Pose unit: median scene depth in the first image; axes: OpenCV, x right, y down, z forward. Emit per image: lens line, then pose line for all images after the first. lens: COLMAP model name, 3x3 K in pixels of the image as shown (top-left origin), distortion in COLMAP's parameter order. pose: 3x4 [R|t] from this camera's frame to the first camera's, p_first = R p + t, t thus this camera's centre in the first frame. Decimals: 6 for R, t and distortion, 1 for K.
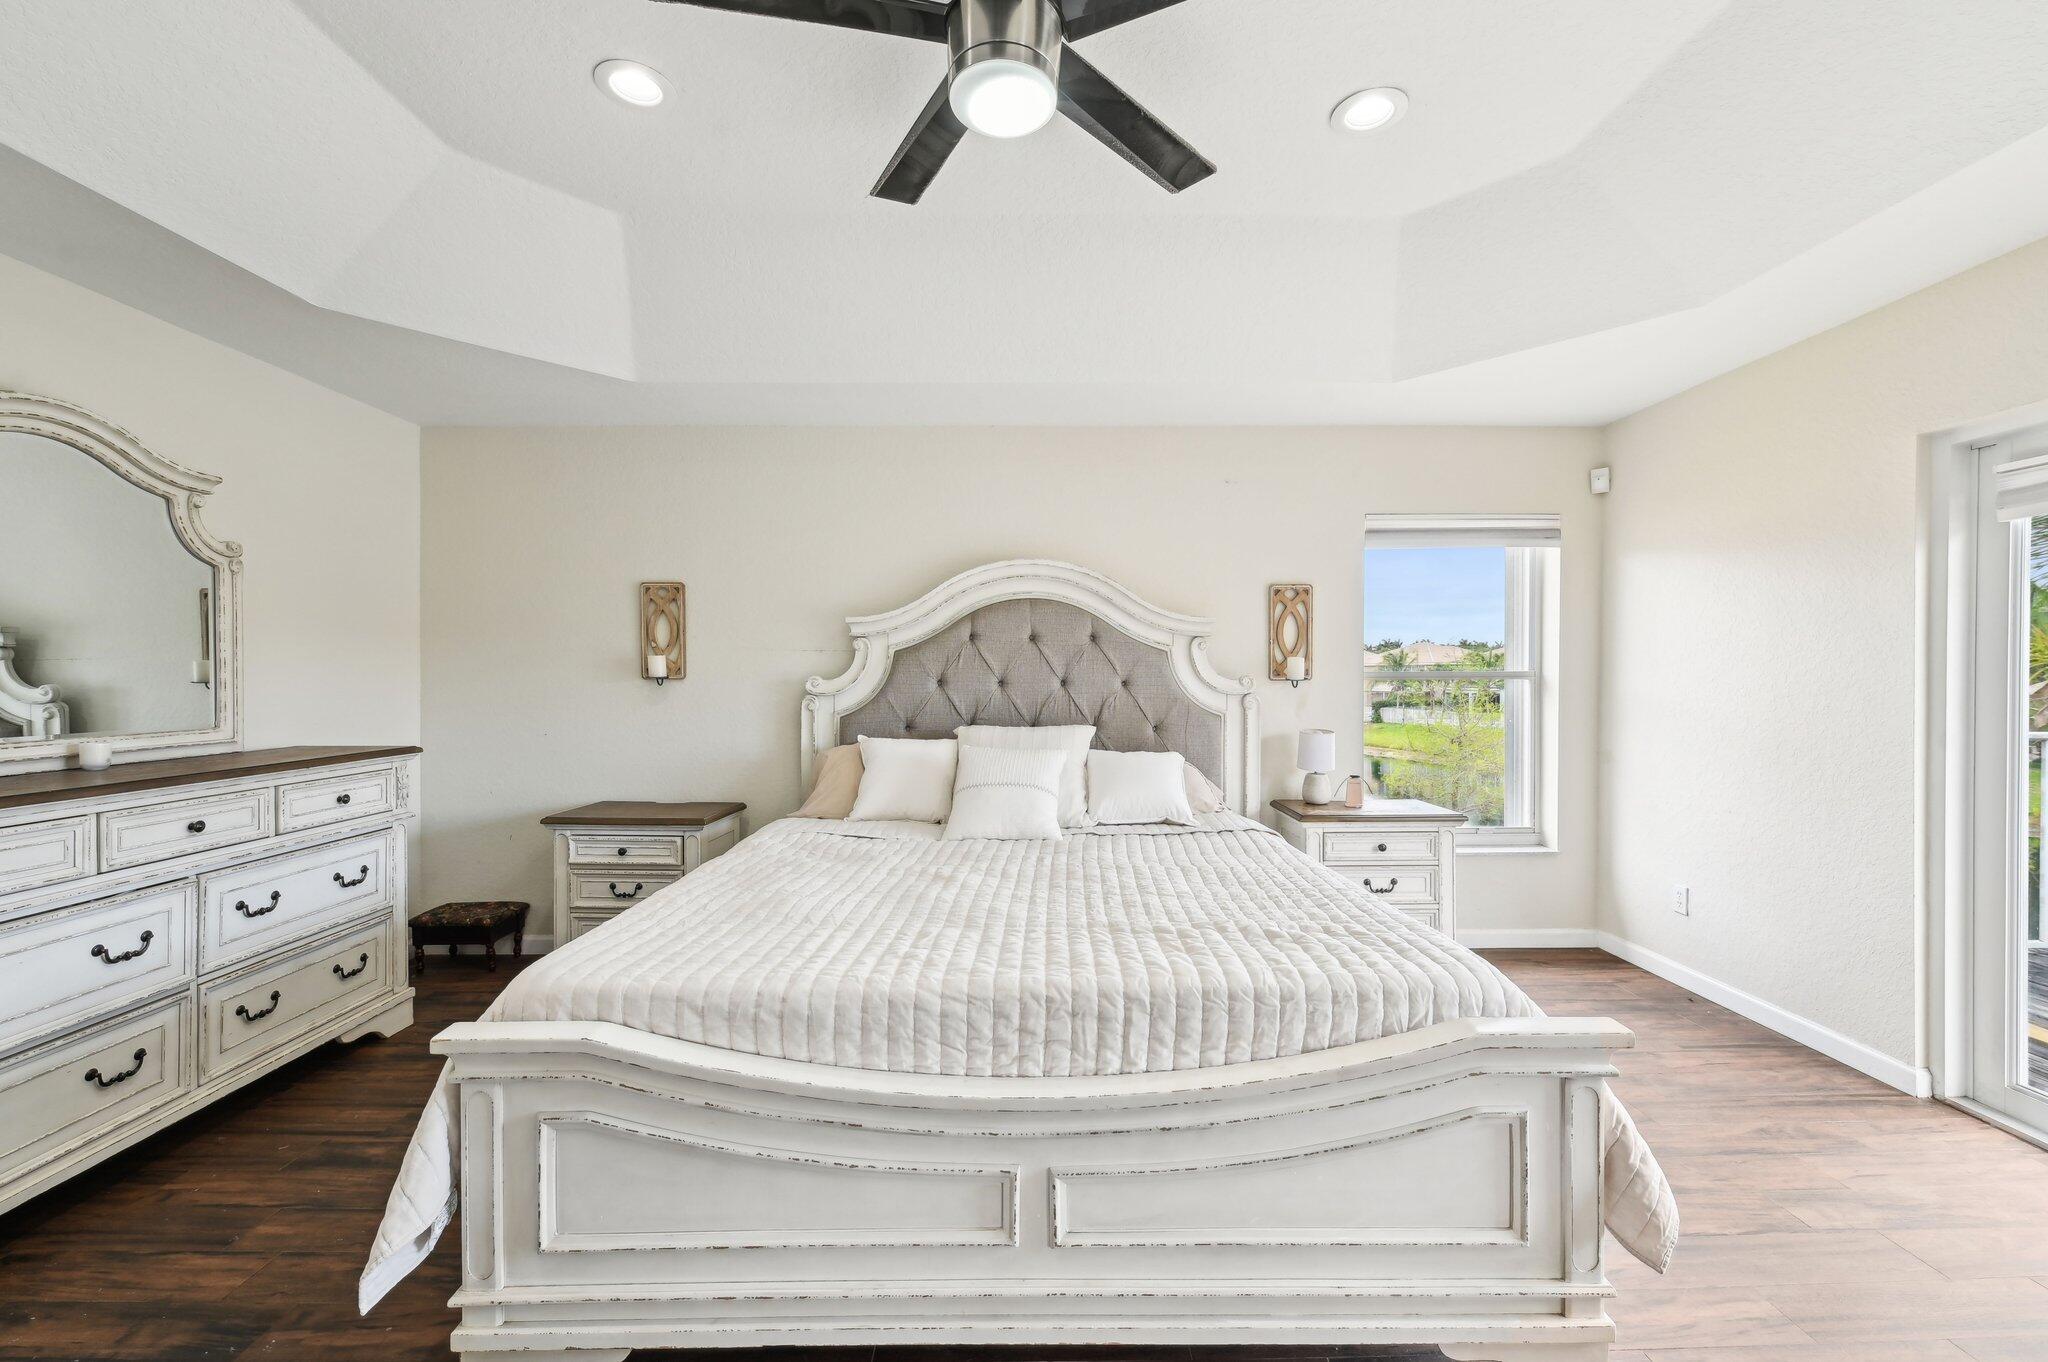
lens RADIAL K [[818.3, 0, 1029.6], [0, 818.3, 678.2], [0, 0, 1]] dist [-0.007439, -0.000129]
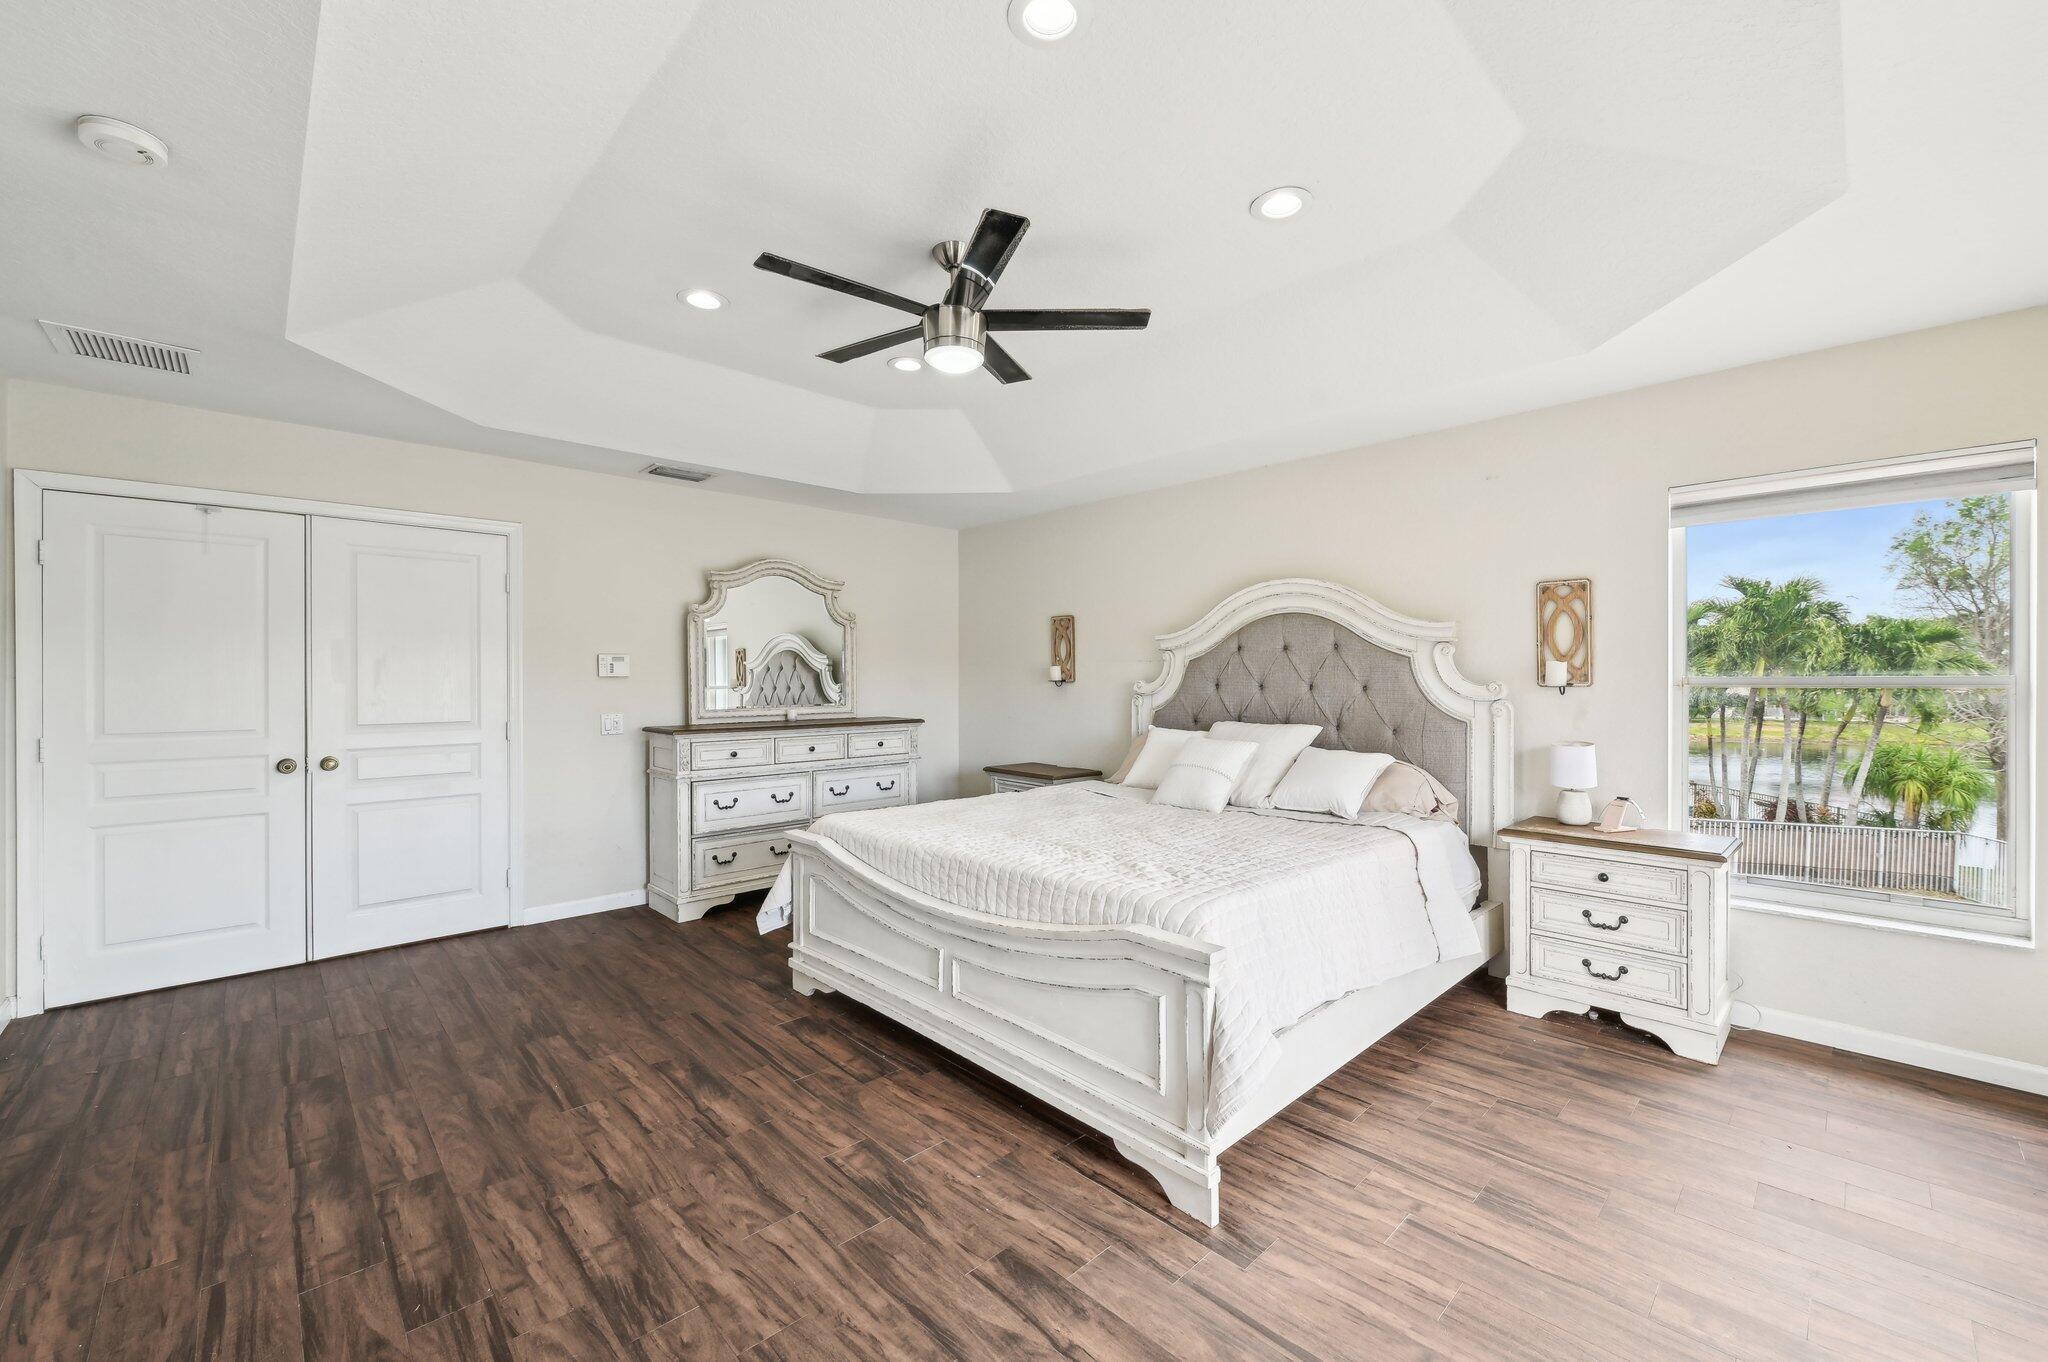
lens RADIAL K [[809.2, 0, 1024.0], [0, 809.2, 681.0], [0, 0, 1]] dist [0.000029, 0.000031]
pose [[0.686026, 0.003457, -0.727569, 0.634263], [-0.002678, 0.999994, 0.002227, -0.004350], [0.727572, 0.000421, 0.686031, -0.052210]]
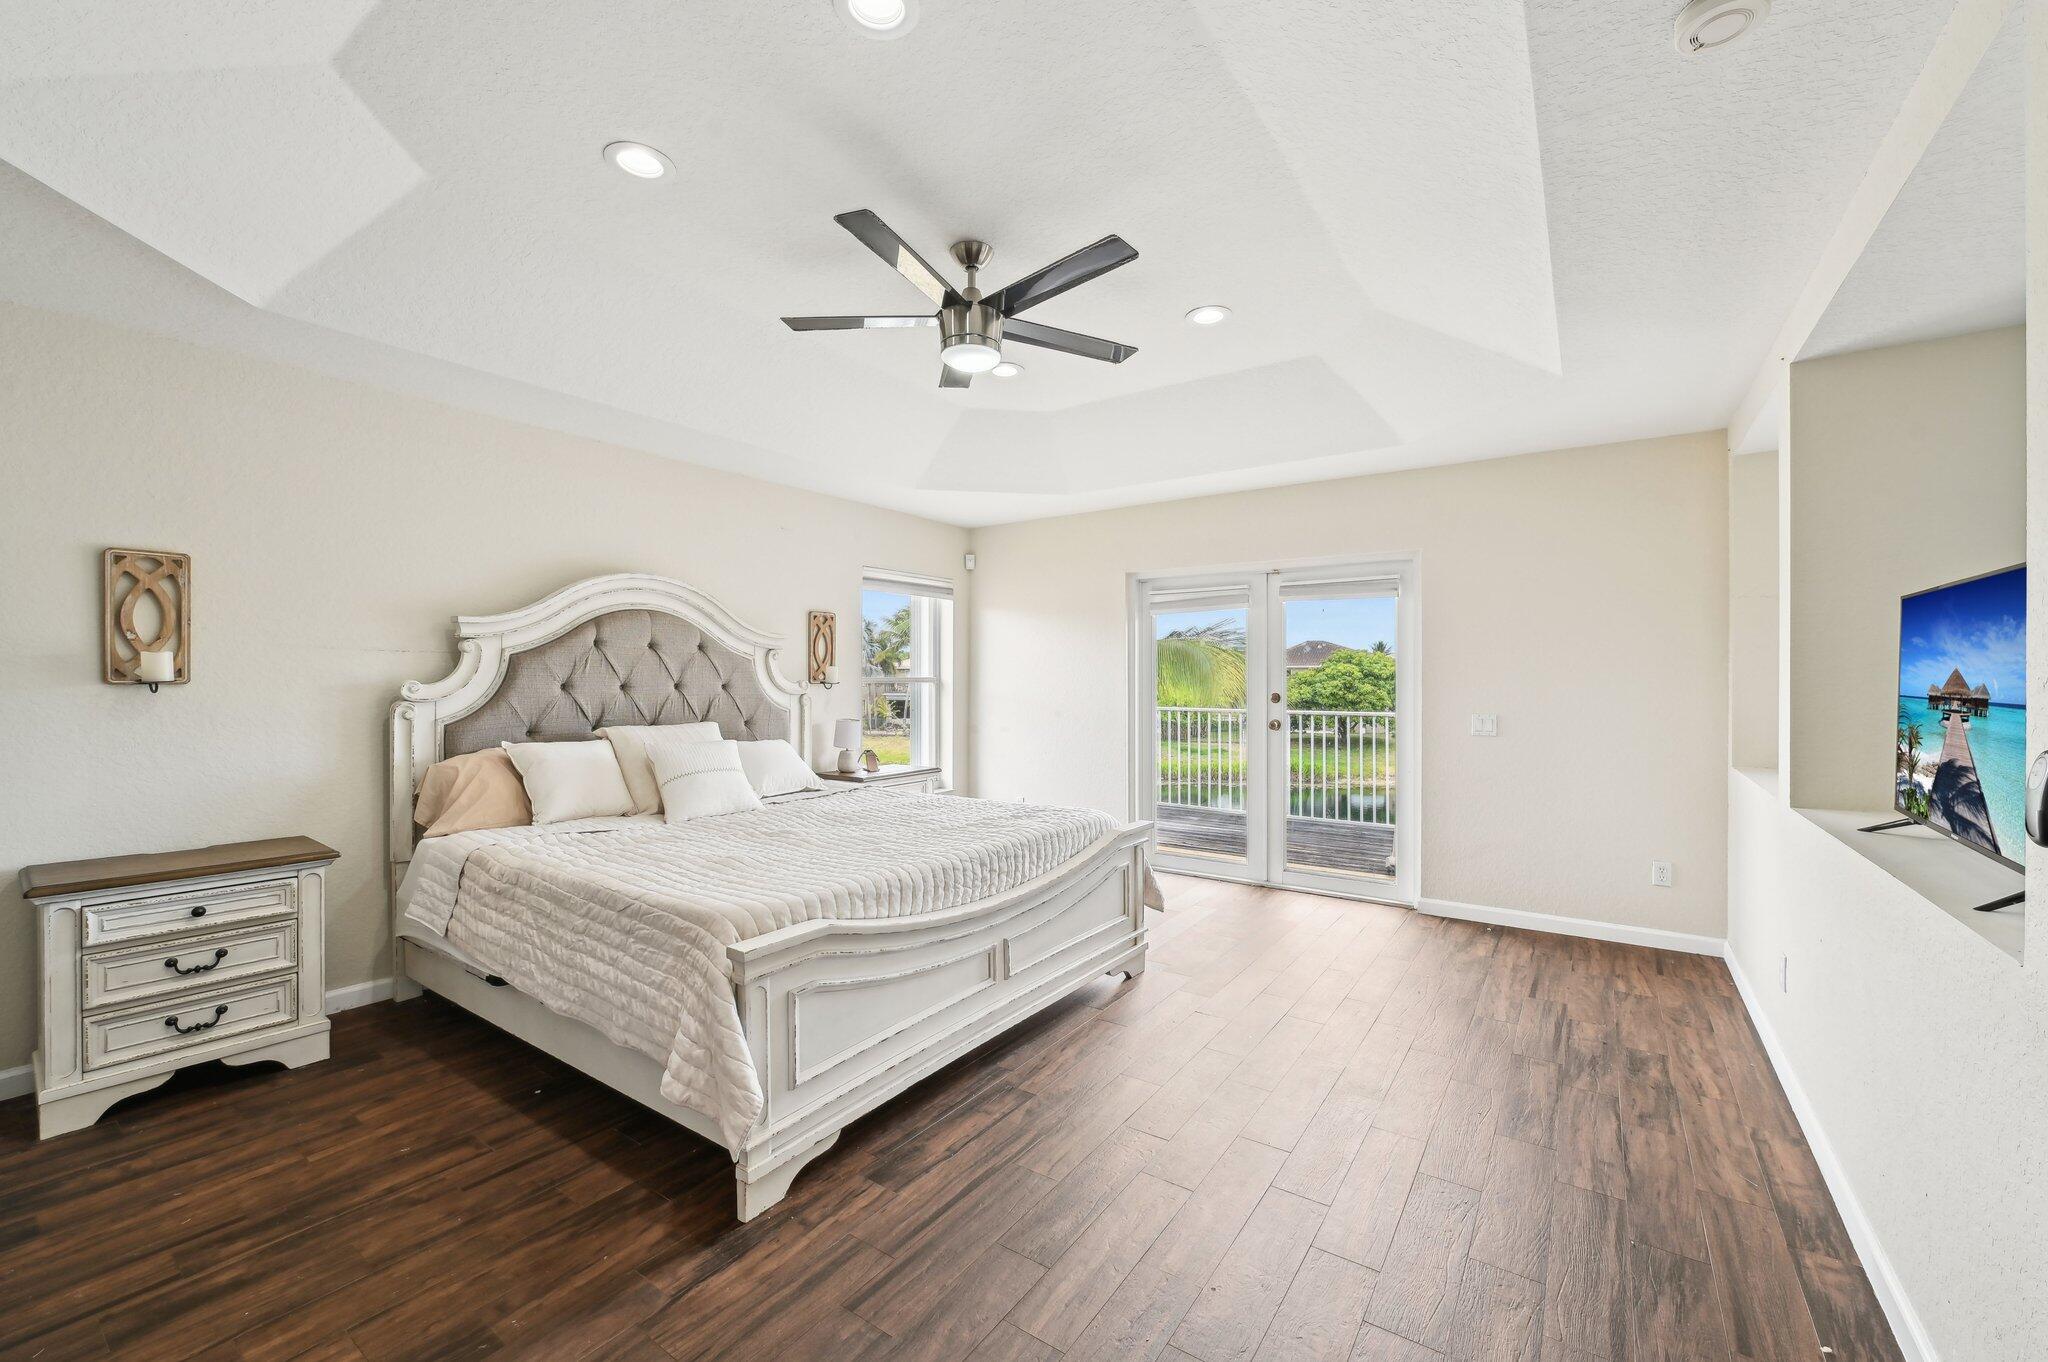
lens RADIAL K [[818.3, 0, 1029.6], [0, 818.3, 678.2], [0, 0, 1]] dist [-0.007439, -0.000129]
pose [[0.577974, 0.002082, 0.816053, -0.662305], [0.002087, 0.999990, -0.004029, 0.000359], [-0.816053, 0.004032, 0.577964, -0.067114]]
